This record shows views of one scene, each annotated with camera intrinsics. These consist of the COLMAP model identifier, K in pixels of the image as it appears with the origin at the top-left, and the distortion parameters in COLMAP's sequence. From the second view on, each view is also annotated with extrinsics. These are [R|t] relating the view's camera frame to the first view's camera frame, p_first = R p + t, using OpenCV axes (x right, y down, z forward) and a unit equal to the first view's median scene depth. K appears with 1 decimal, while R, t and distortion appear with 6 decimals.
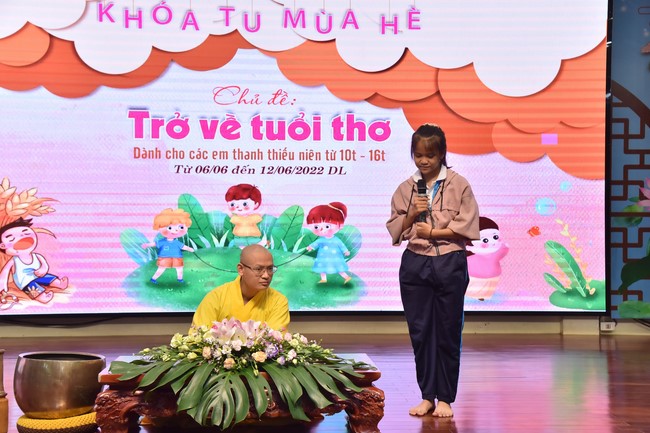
lens RADIAL K [[905.6, 0, 325.0], [0, 905.6, 216.5], [0, 0, 1]] dist [0.247119, 0.045926]
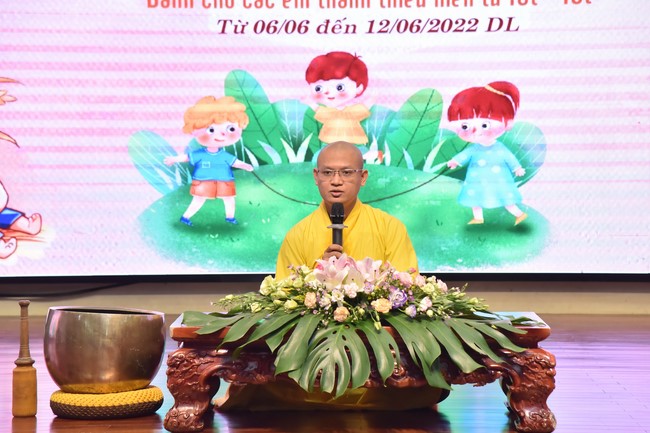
lens RADIAL K [[2240.9, 0, 336.1], [0, 2240.9, 214.9], [0, 0, 1]] dist [1.282817, 0.770443]
pose [[0.997367, -0.005316, -0.072330, 0.012052], [0.009130, 0.998579, 0.052495, -0.007921], [0.071948, -0.053017, 0.995998, -0.422608]]
